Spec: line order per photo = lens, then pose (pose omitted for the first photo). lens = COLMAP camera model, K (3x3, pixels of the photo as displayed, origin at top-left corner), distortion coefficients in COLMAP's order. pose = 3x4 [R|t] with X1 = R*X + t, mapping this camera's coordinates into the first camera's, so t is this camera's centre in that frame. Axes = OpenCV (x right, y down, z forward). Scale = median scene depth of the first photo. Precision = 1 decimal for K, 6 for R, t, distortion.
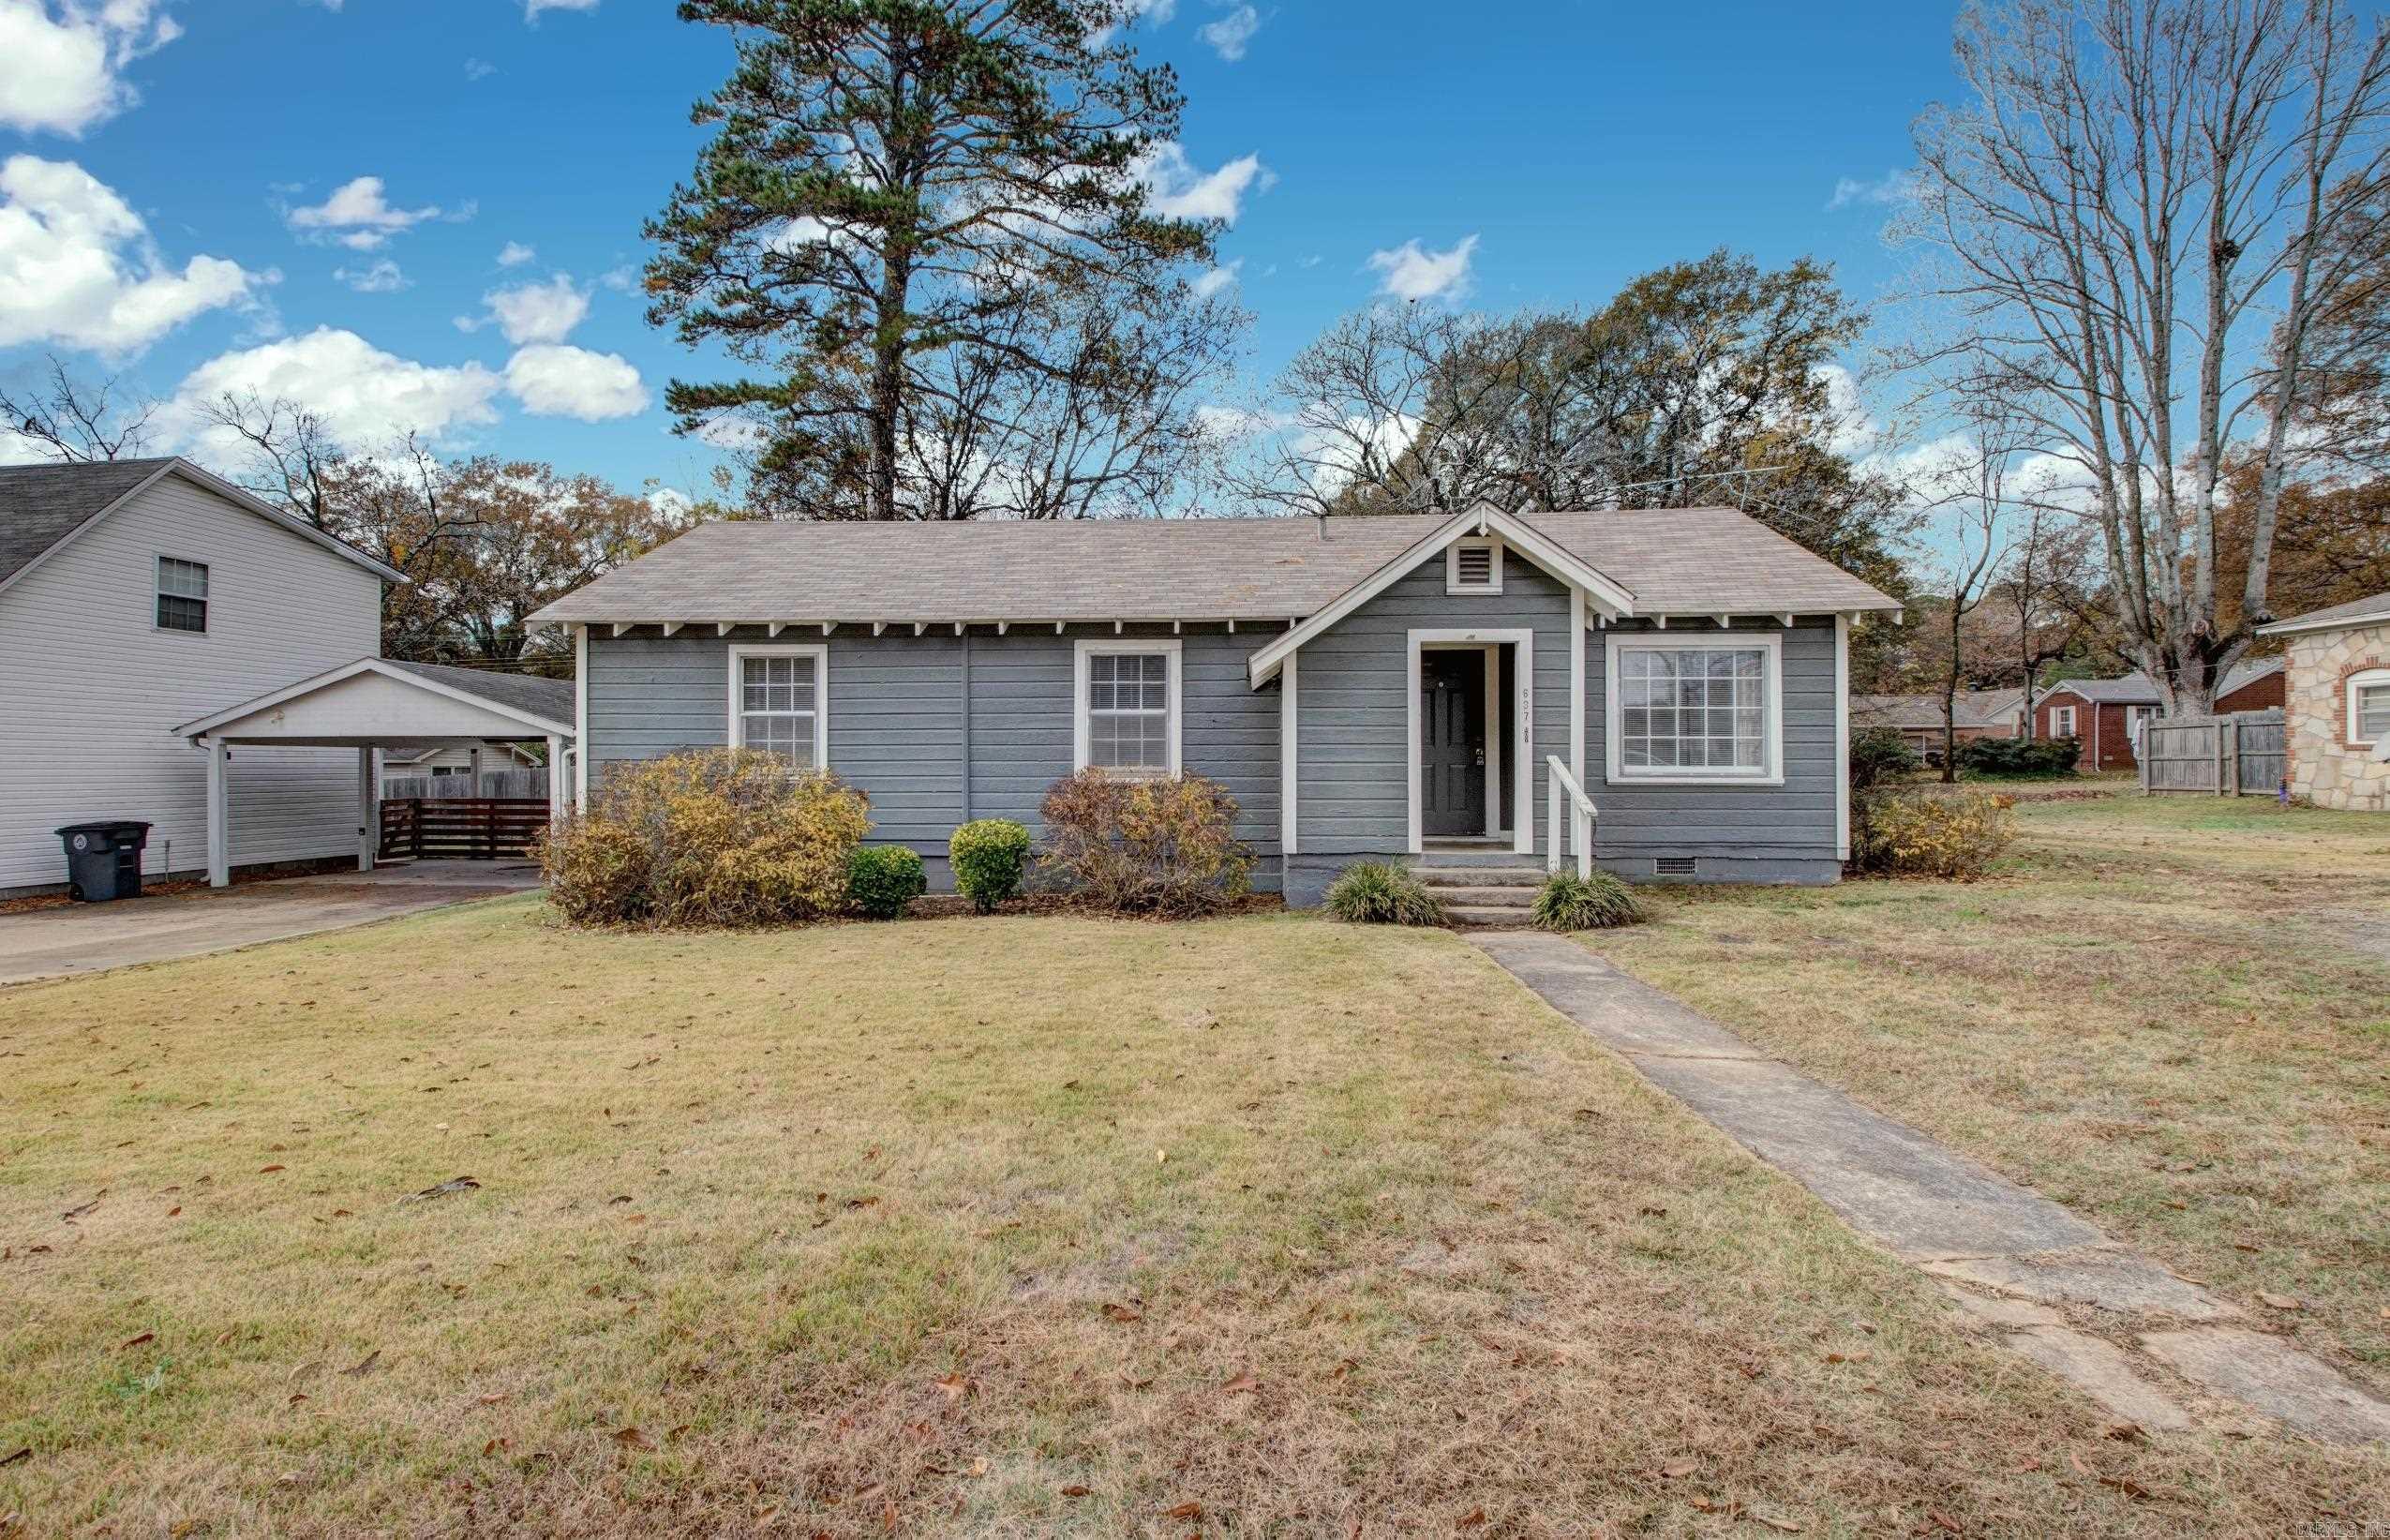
lens RADIAL K [[1084.9, 0, 1187.2], [0, 1084.9, 760.1], [0, 0, 1]] dist [-0.003686, -0.019176]
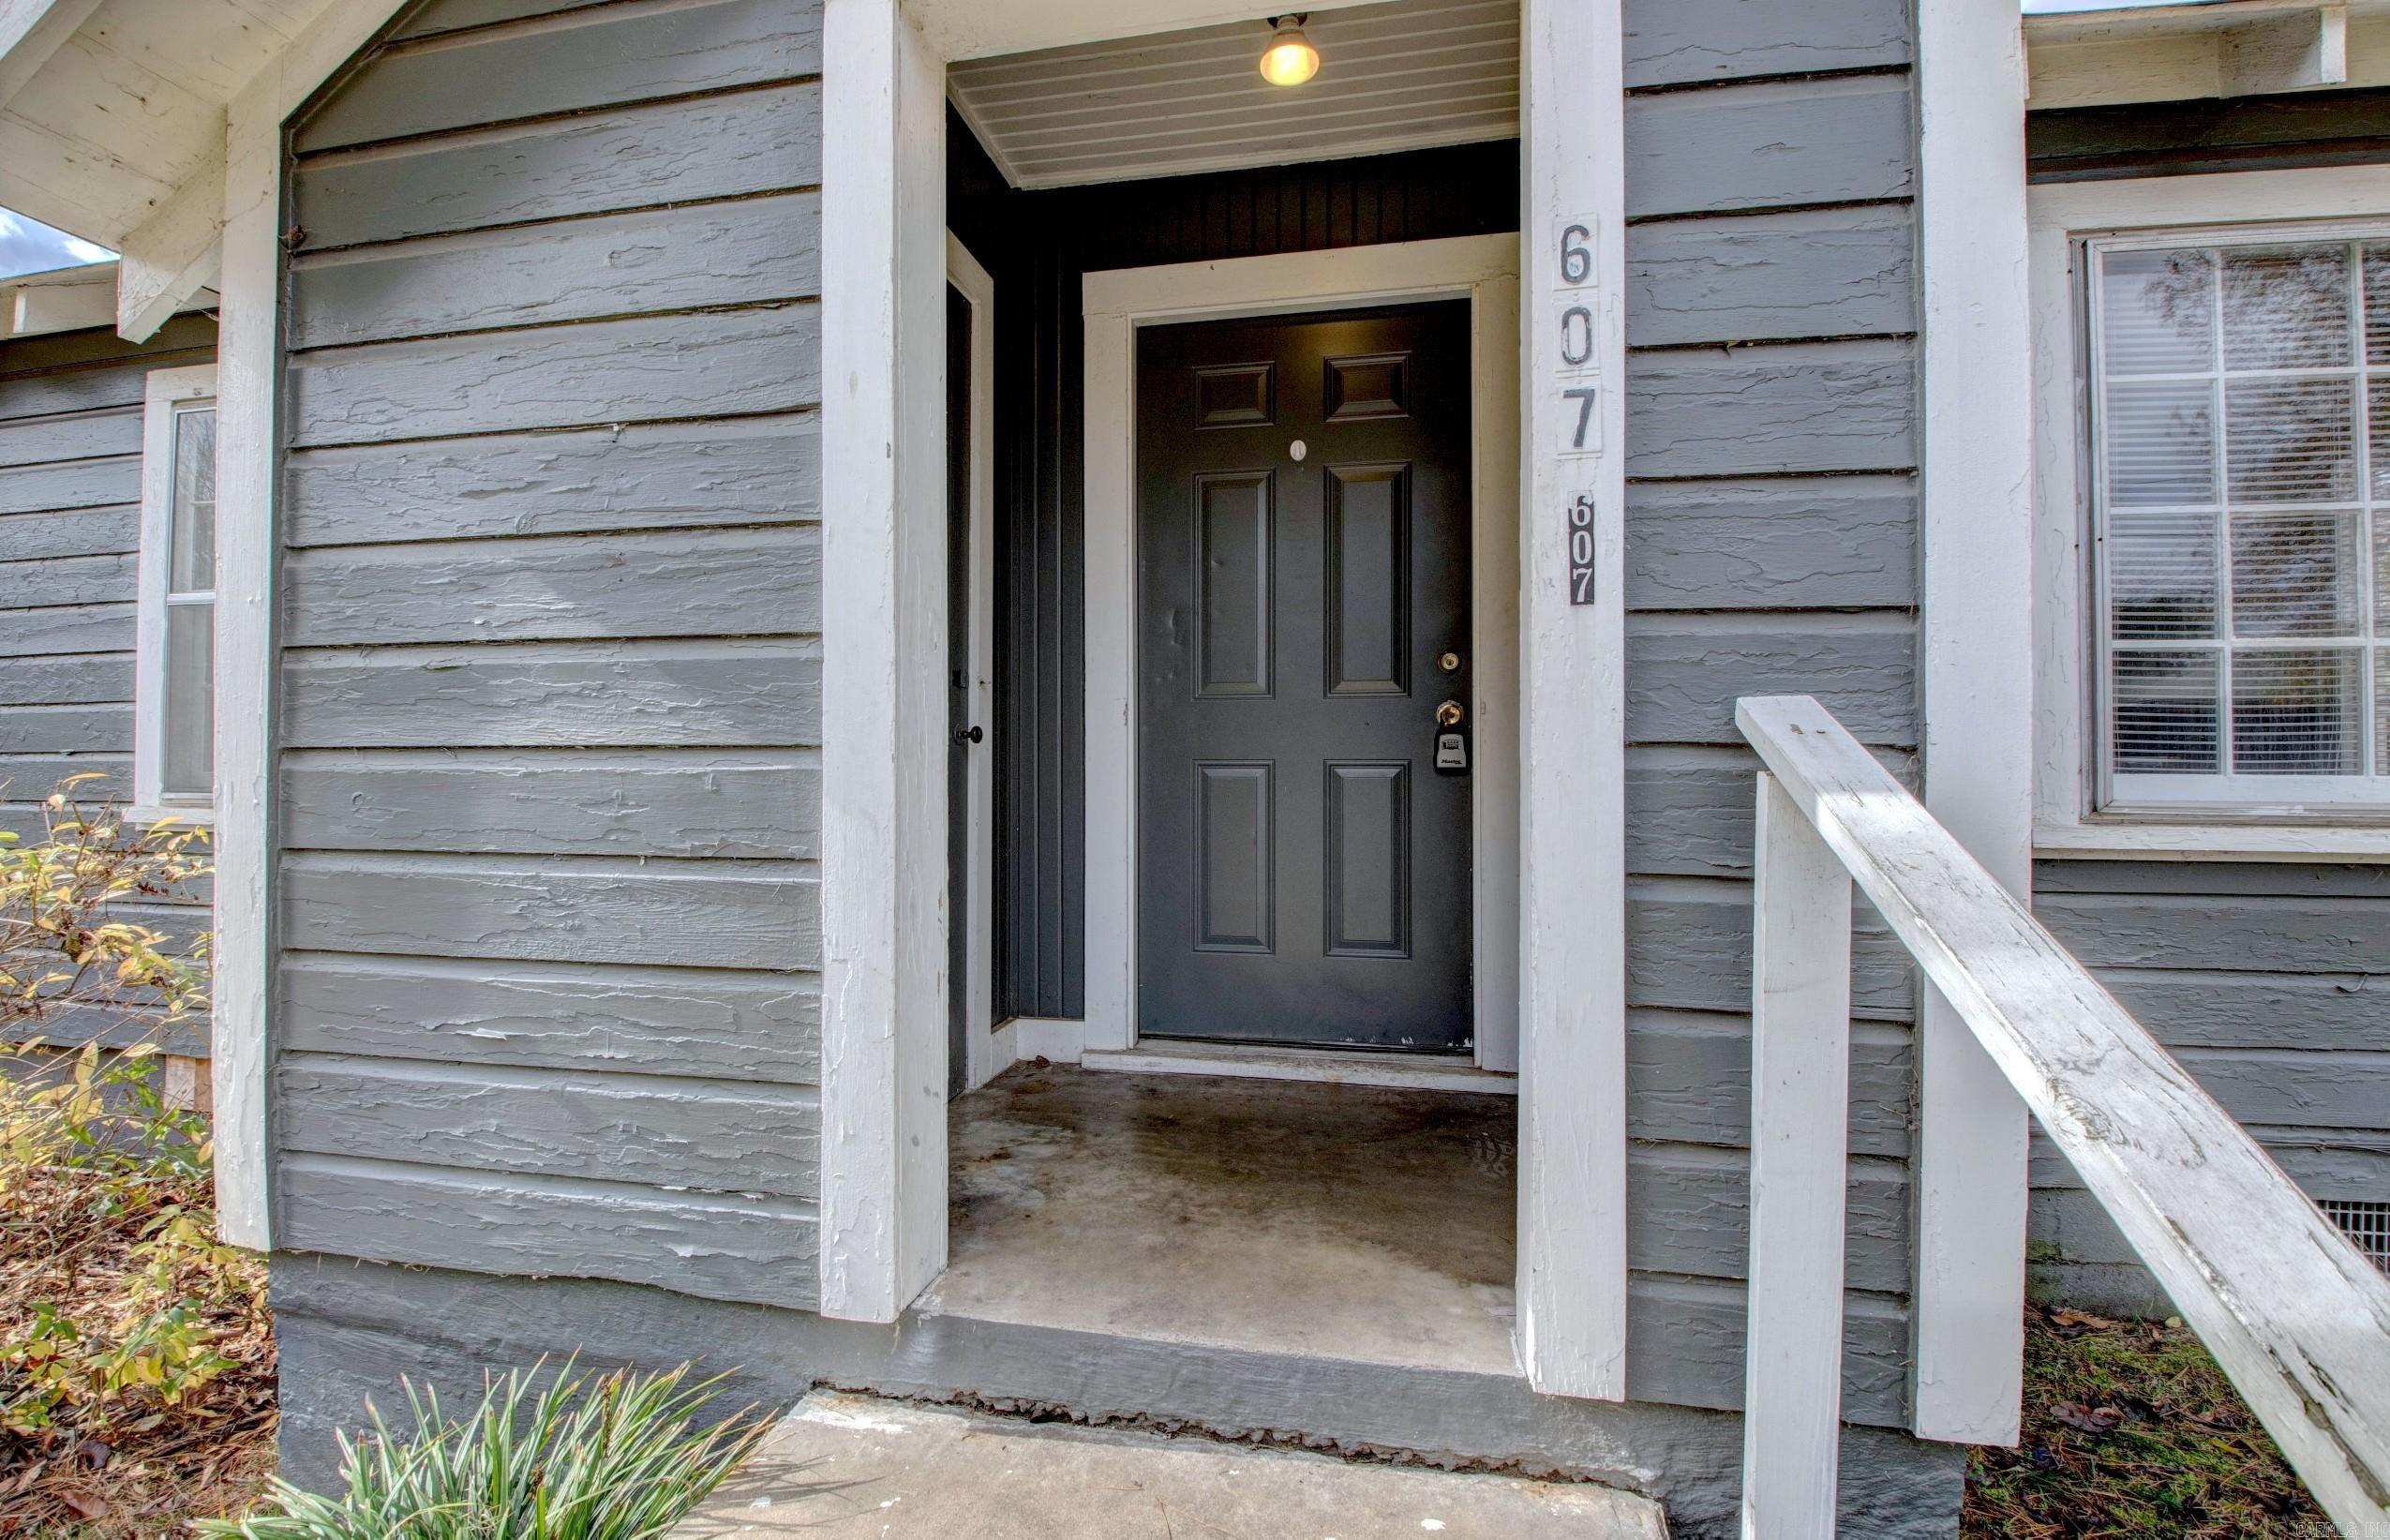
lens RADIAL K [[1120.7, 0, 1190.1], [0, 1120.7, 761.6], [0, 0, 1]] dist [0.013124, -0.021590]
pose [[0.990912, 0.000752, -0.134507, 0.244831], [-0.001184, 0.999994, -0.003128, 0.003494], [0.134504, 0.003259, 0.990908, 0.737408]]
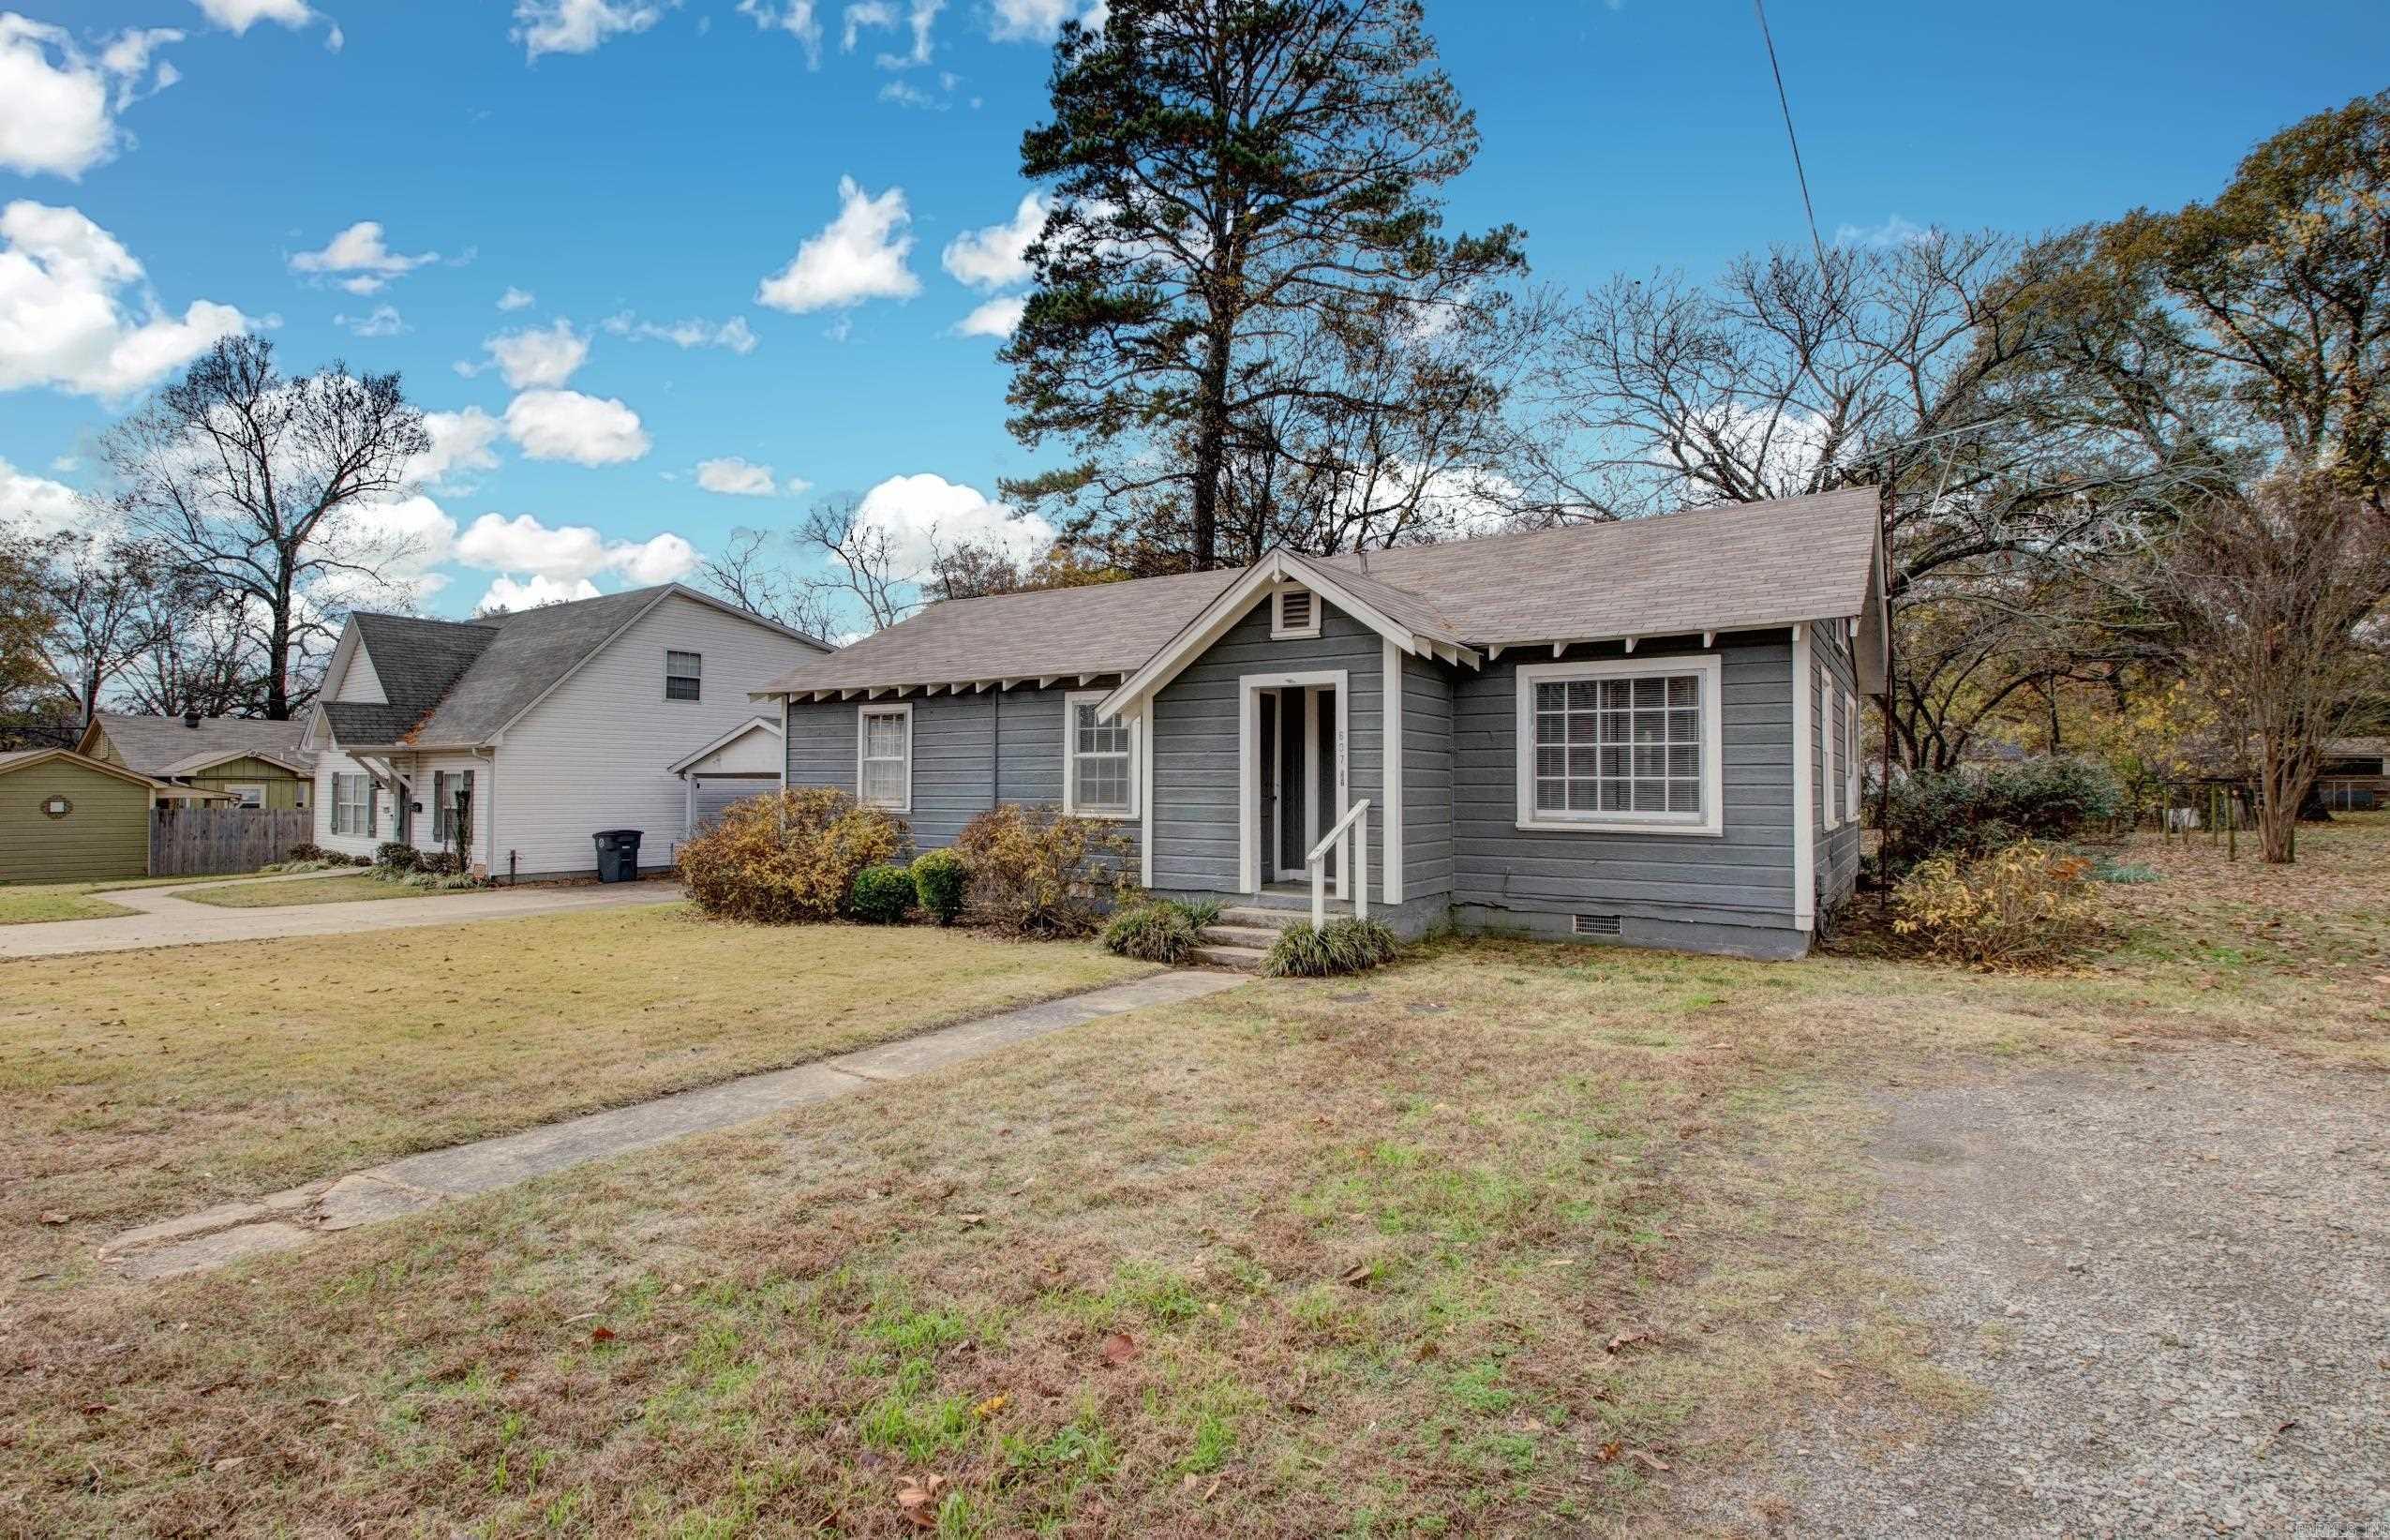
lens RADIAL K [[1084.9, 0, 1187.2], [0, 1084.9, 760.1], [0, 0, 1]] dist [-0.003686, -0.019176]
pose [[0.872439, -0.006827, -0.488676, 0.581155], [-0.004206, 0.999760, -0.021478, -0.015383], [0.488705, 0.020794, 0.872201, 0.063968]]
